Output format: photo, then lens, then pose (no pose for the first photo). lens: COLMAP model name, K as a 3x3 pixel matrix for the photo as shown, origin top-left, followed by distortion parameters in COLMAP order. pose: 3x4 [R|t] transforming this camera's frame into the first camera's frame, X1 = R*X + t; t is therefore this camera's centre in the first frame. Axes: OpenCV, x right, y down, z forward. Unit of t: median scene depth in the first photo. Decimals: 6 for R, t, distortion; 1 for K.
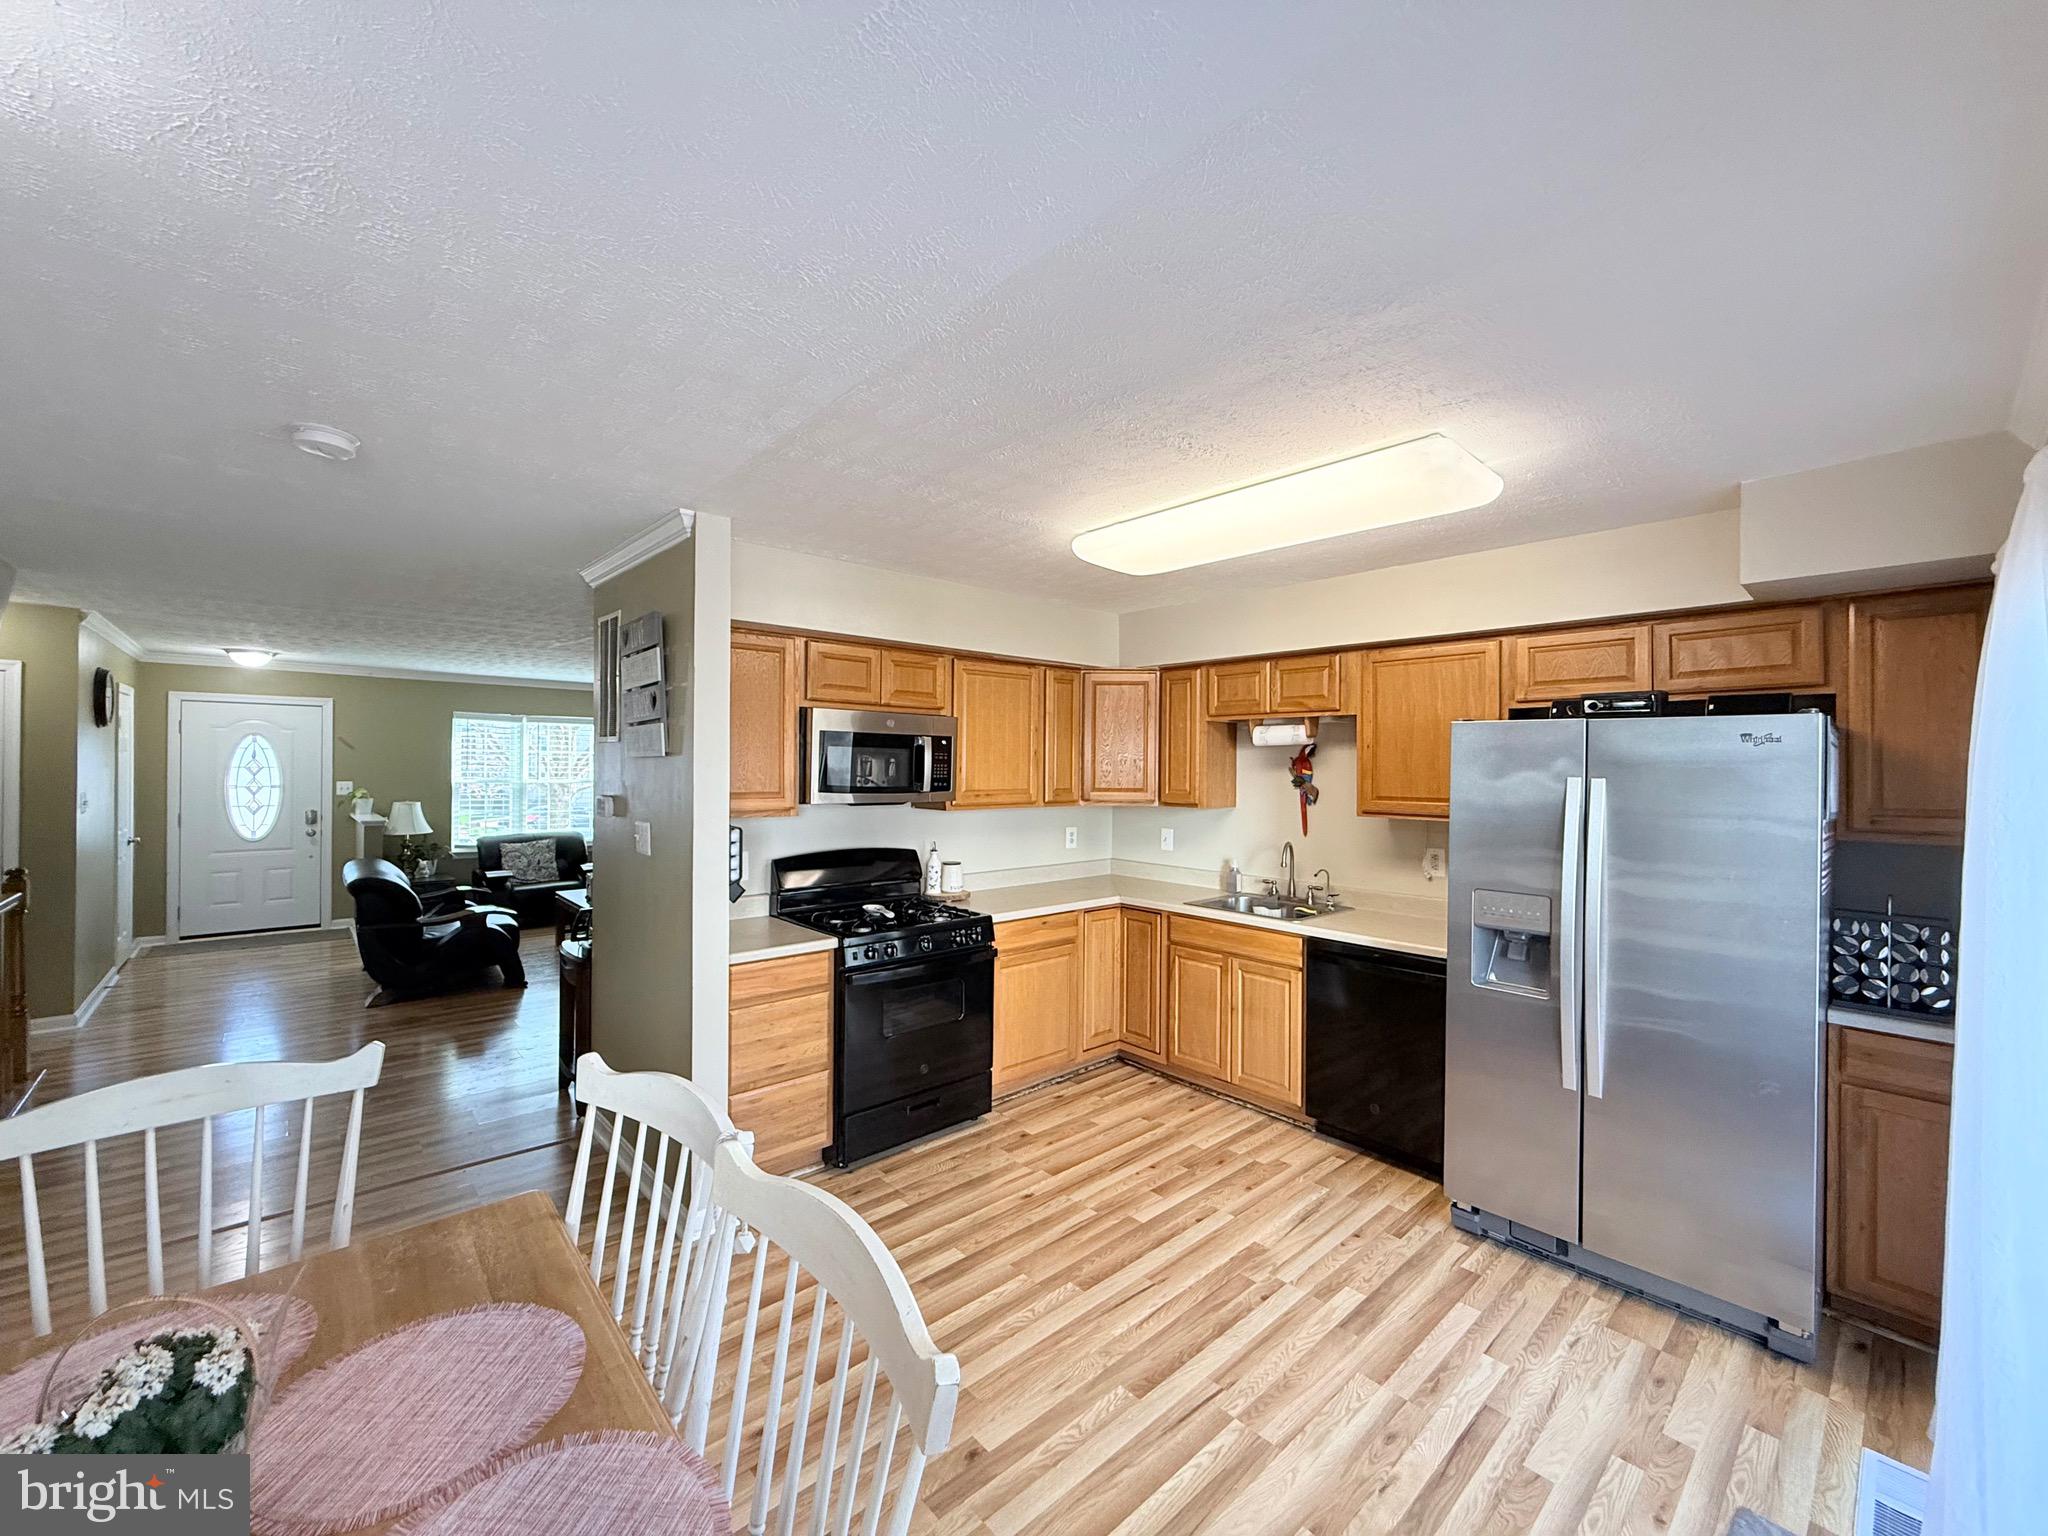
lens RADIAL K [[819.6, 0, 1020.3], [0, 819.6, 766.4], [0, 0, 1]] dist [0.001415, 0.000140]
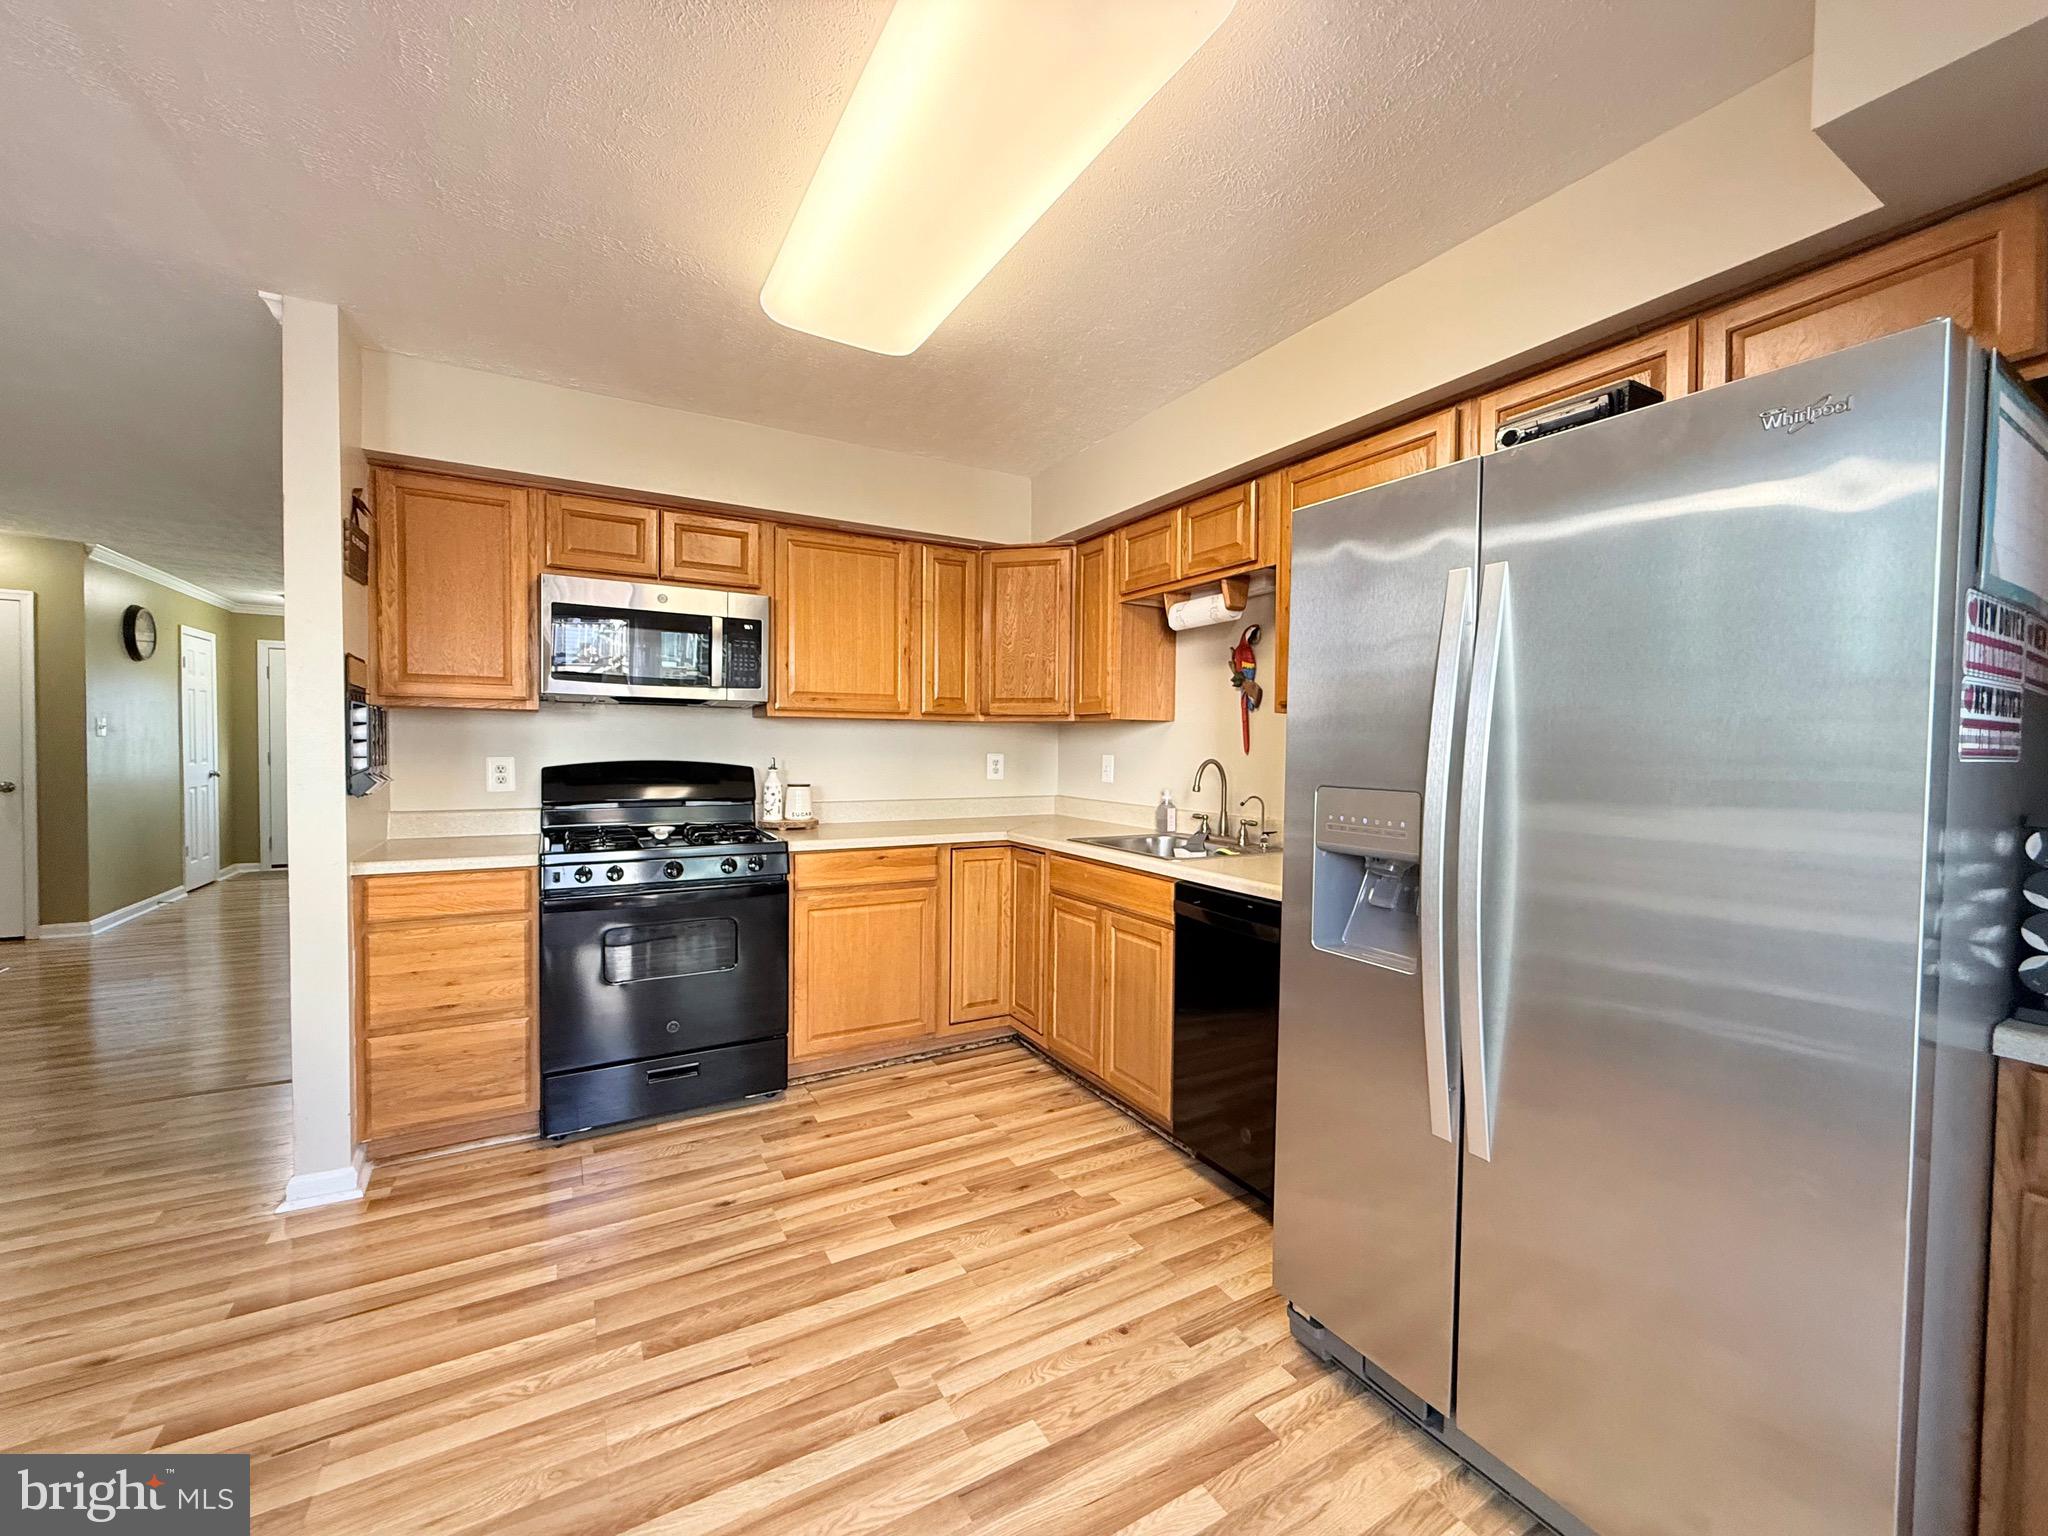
lens RADIAL K [[819.6, 0, 1020.3], [0, 819.6, 766.4], [0, 0, 1]] dist [0.001415, 0.000140]
pose [[0.976597, 0.007093, -0.214961, 0.382235], [-0.001973, 0.999709, 0.024024, 0.097940], [0.215069, -0.023037, 0.976327, 0.304978]]
